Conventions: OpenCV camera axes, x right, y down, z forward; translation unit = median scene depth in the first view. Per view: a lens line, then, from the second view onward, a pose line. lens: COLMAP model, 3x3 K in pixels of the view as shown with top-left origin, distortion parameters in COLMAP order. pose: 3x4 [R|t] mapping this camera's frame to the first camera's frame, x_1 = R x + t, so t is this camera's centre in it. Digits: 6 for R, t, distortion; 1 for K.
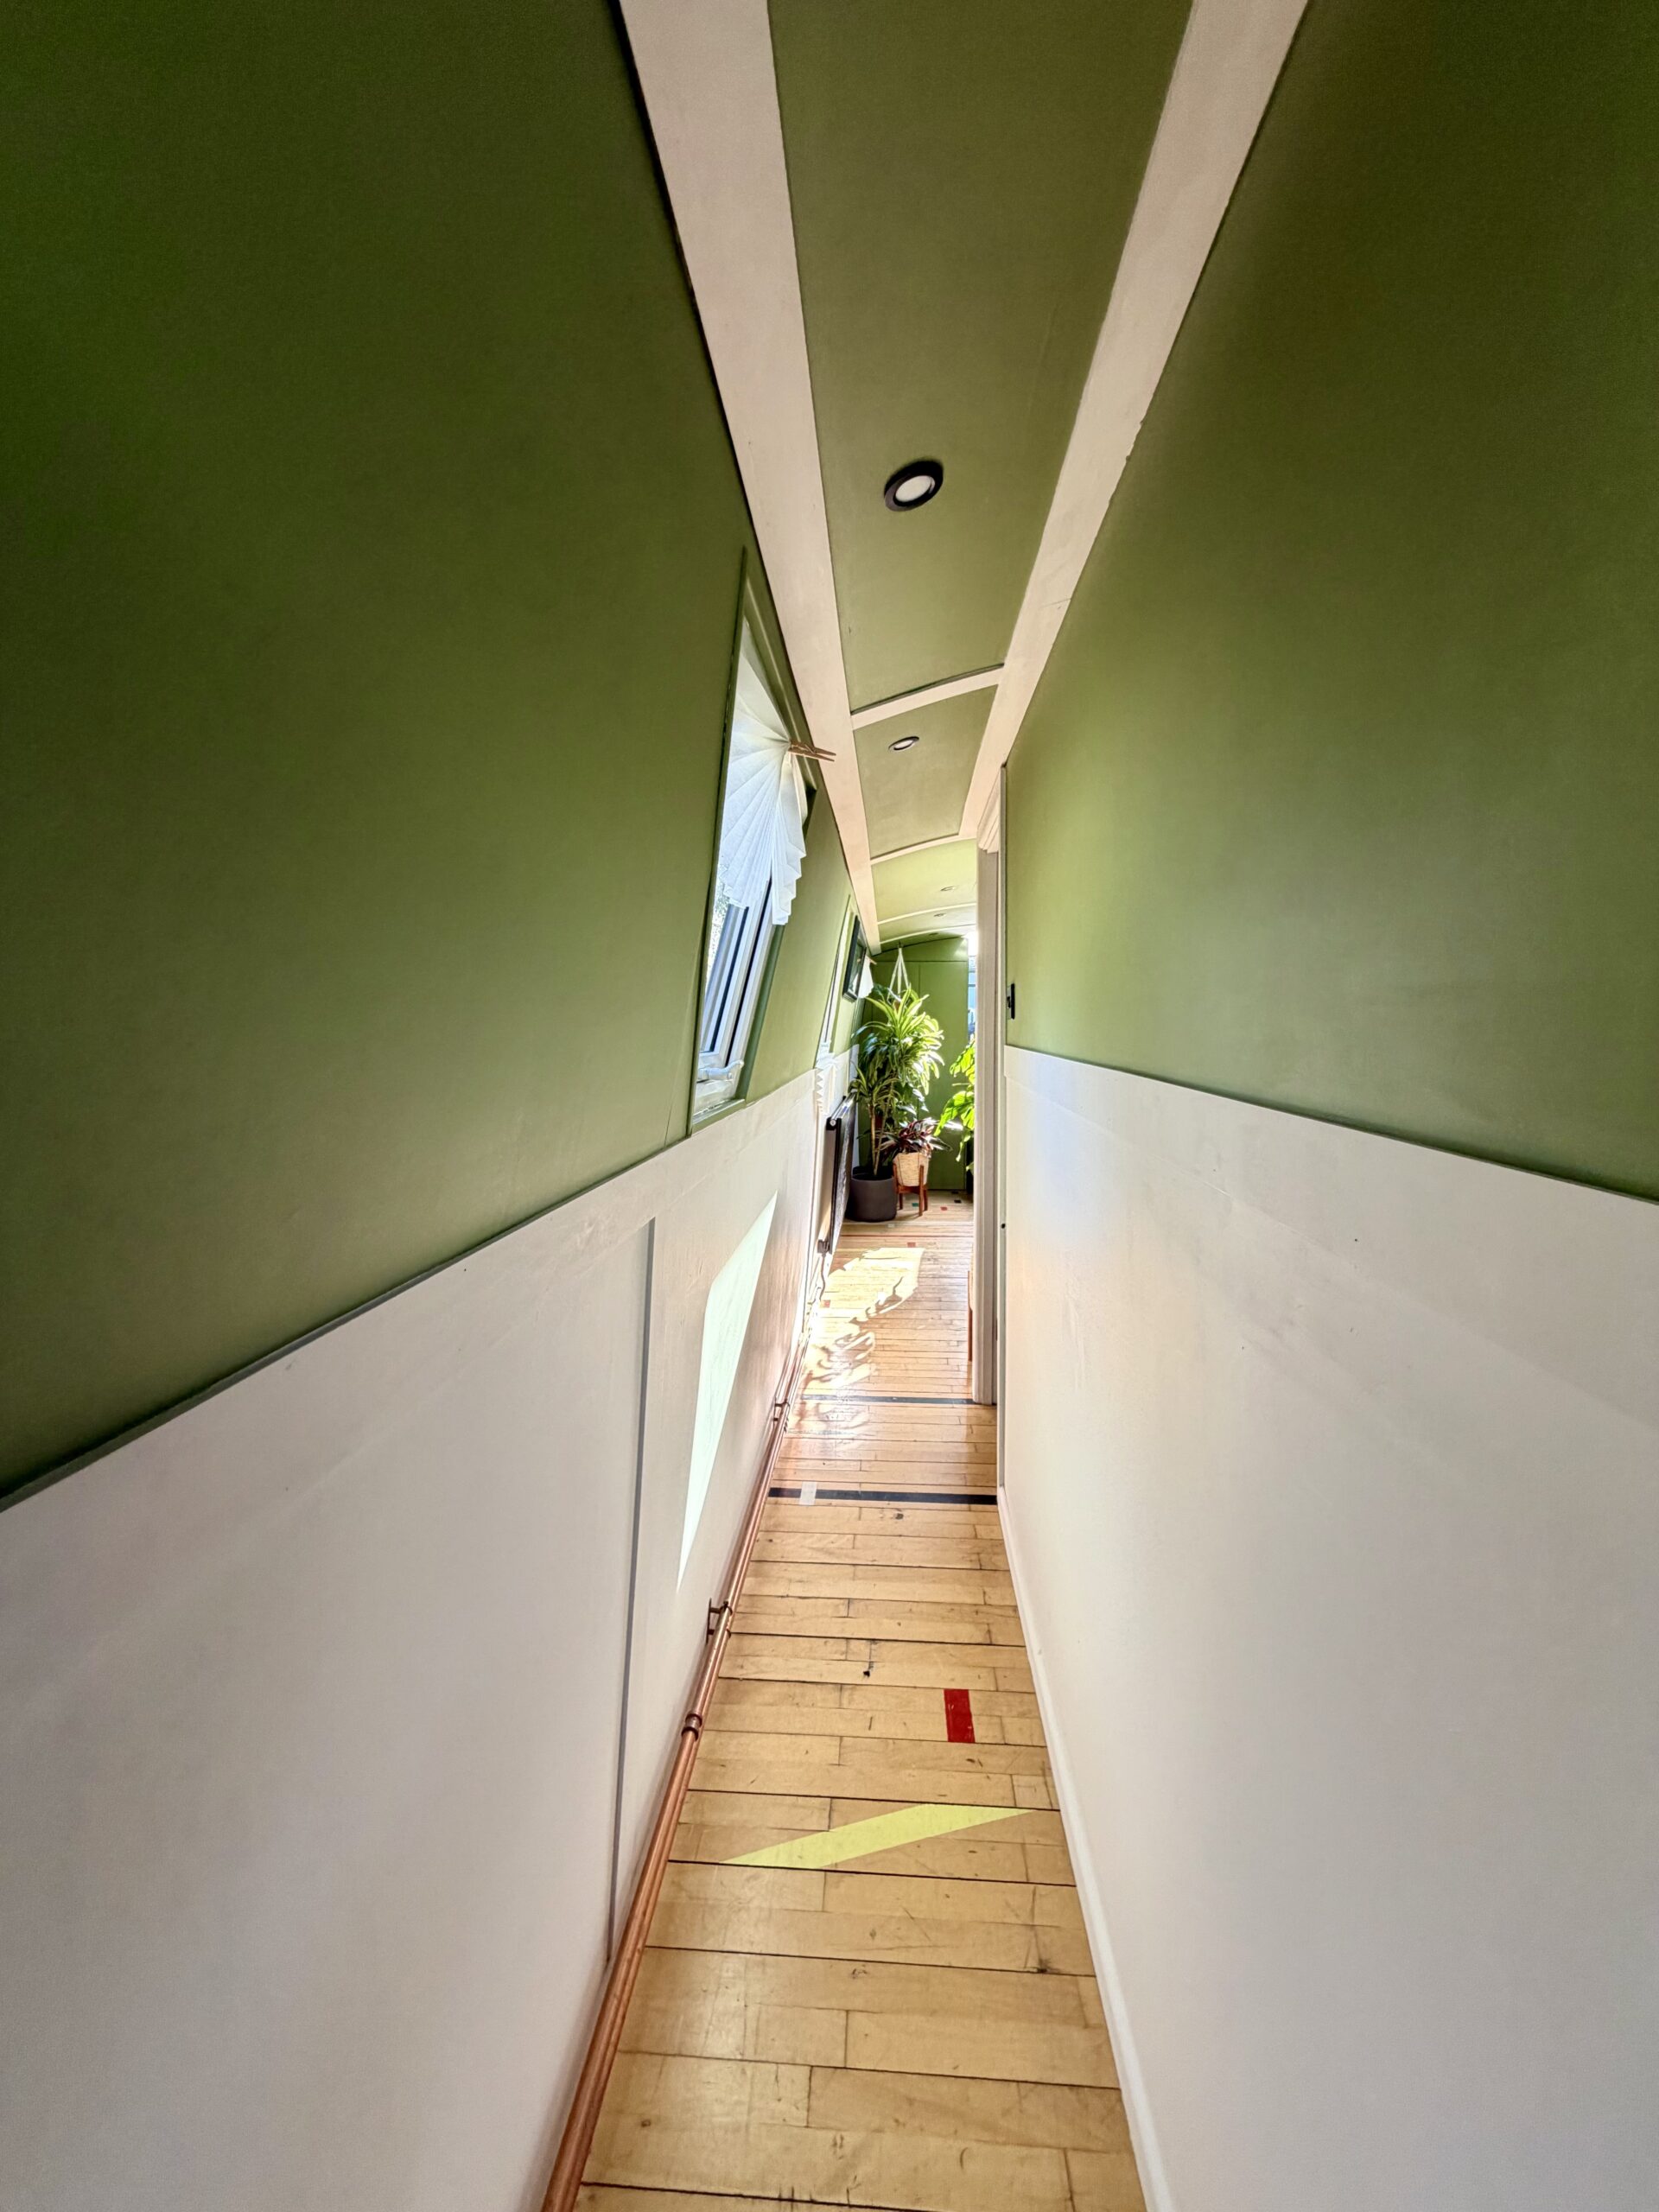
lens RADIAL K [[875.8, 0, 823.0], [0, 875.8, 1107.6], [0, 0, 1]] dist [0.000136, -0.000391]
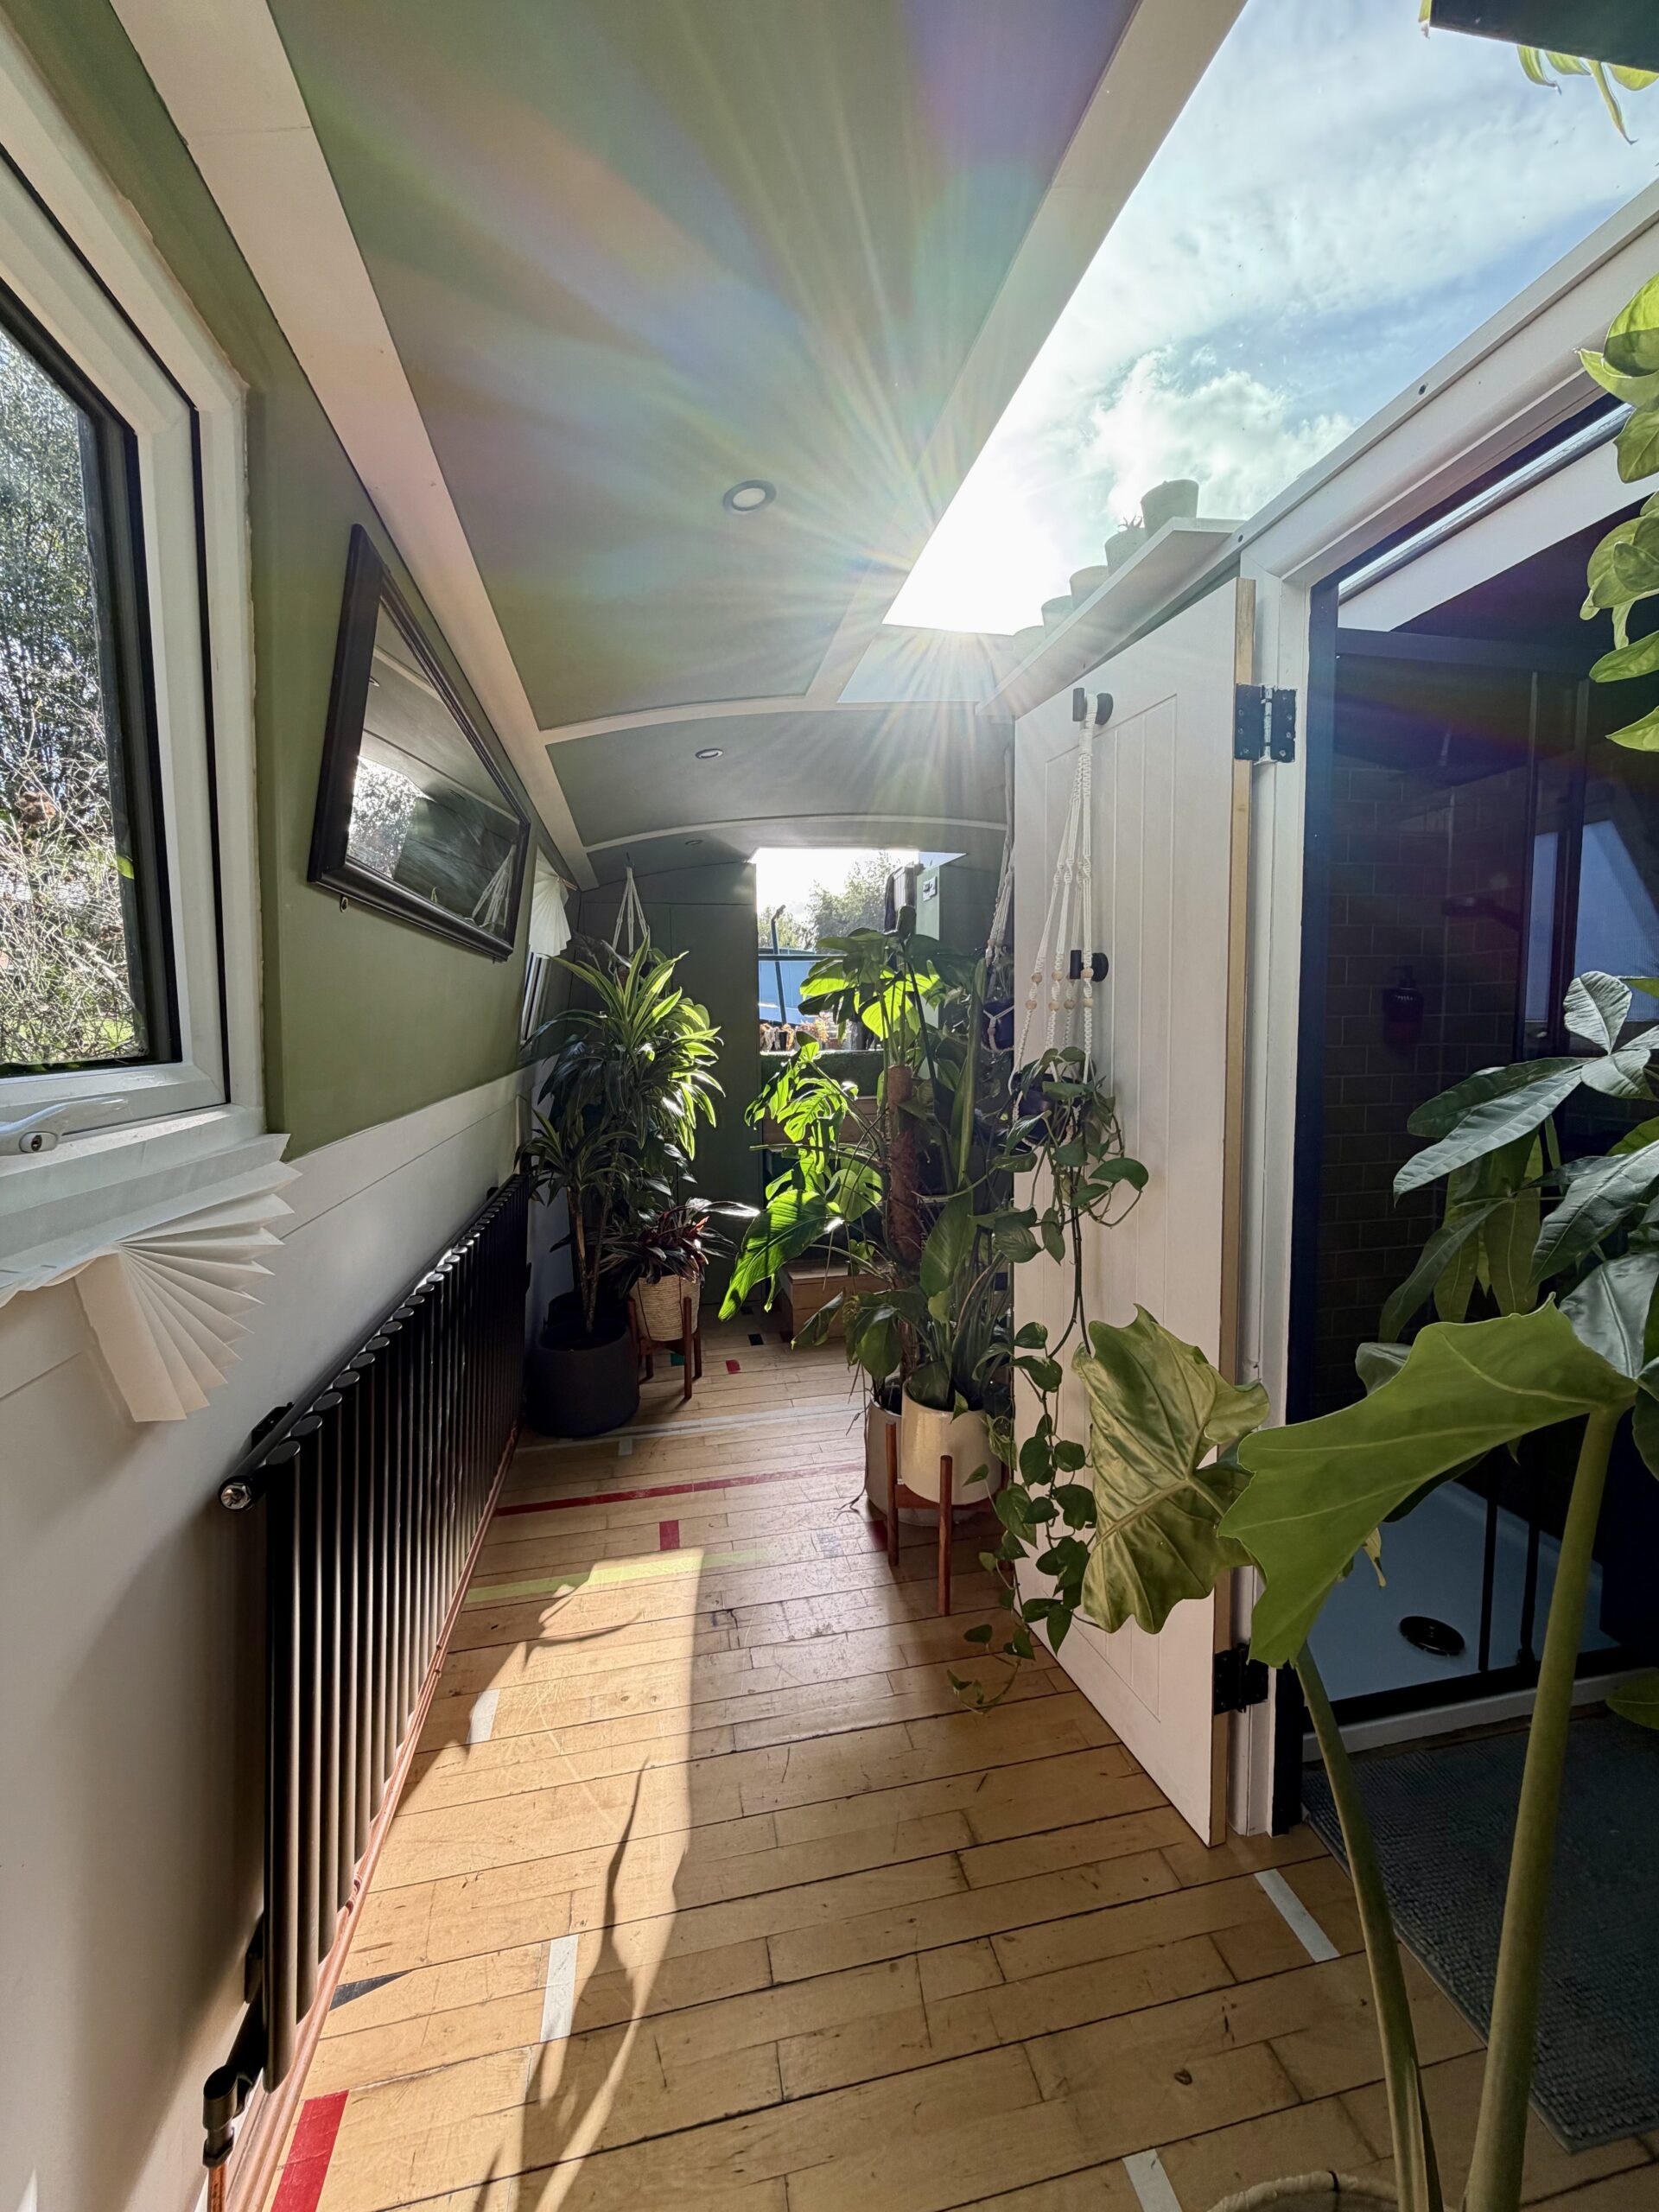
lens RADIAL K [[875.8, 0, 832.4], [0, 875.8, 1120.4], [0, 0, 1]] dist [0.000136, -0.000391]
pose [[0.960196, -0.037933, 0.276738, 0.059850], [0.034395, 0.999253, 0.017628, -0.042650], [-0.277200, -0.007408, 0.960784, 0.514894]]
